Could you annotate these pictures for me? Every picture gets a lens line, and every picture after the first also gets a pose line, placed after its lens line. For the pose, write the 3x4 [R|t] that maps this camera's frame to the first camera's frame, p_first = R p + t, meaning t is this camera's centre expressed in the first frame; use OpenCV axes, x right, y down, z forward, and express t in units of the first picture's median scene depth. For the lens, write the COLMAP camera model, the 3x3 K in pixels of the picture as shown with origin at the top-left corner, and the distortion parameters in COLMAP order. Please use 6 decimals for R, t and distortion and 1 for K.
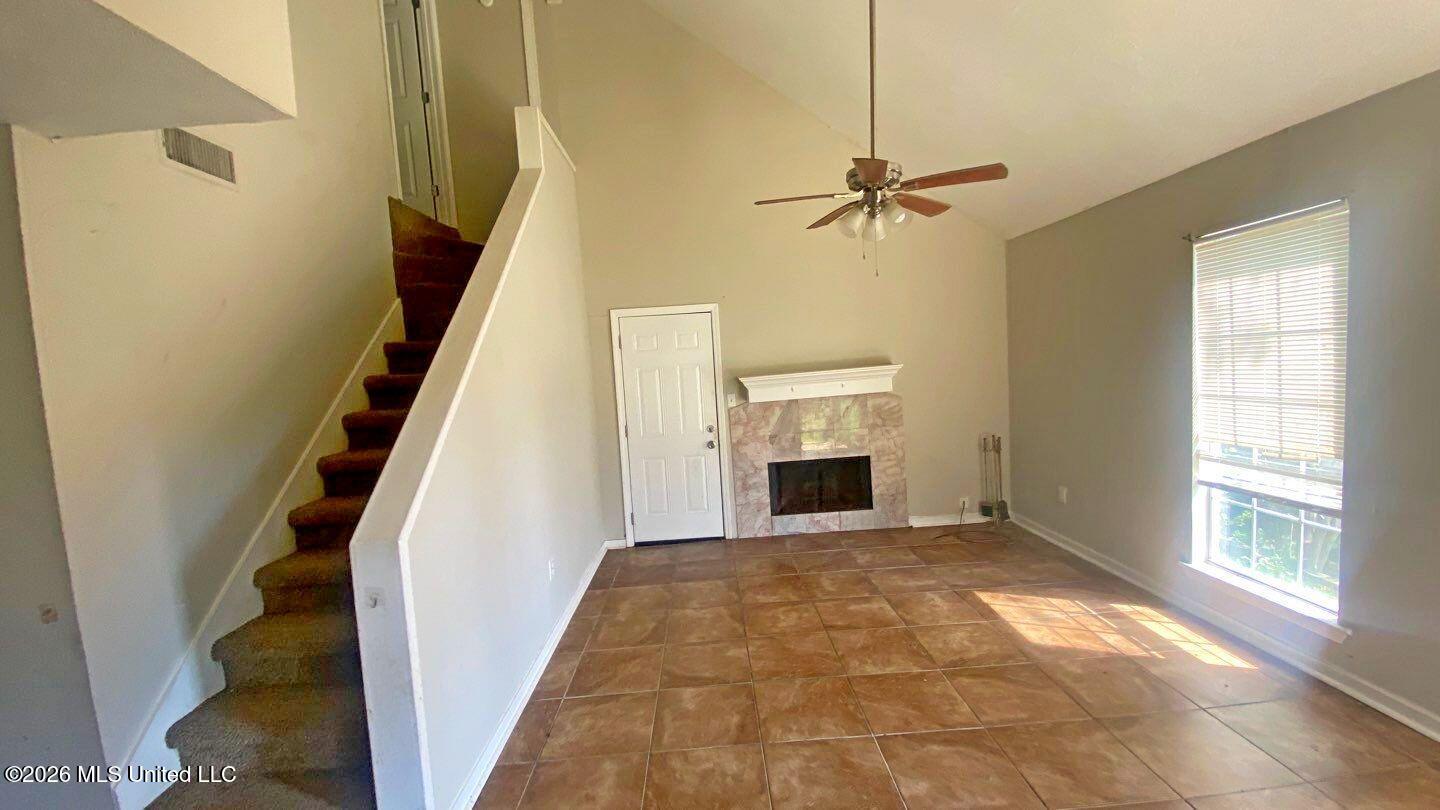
lens RADIAL K [[562.4, 0, 720.0], [0, 562.4, 405.0], [0, 0, 1]] dist [0.013623, -0.000295]
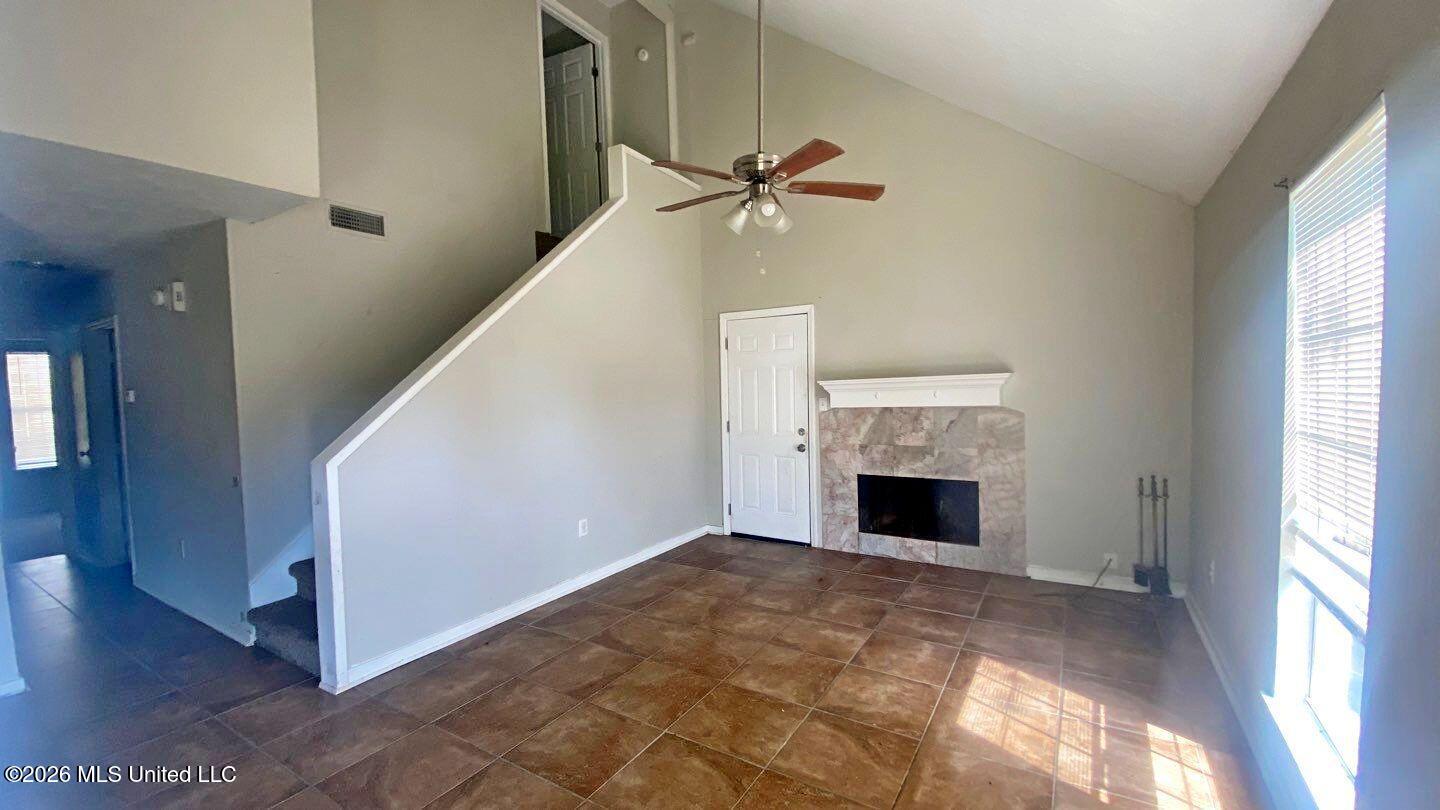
lens RADIAL K [[562.4, 0, 720.0], [0, 562.4, 405.0], [0, 0, 1]] dist [0.013623, -0.000295]
pose [[0.848517, 0.066476, -0.524976, 0.387546], [-0.072703, 0.997315, 0.008776, -0.003007], [0.524150, 0.030720, 0.851072, 0.084005]]
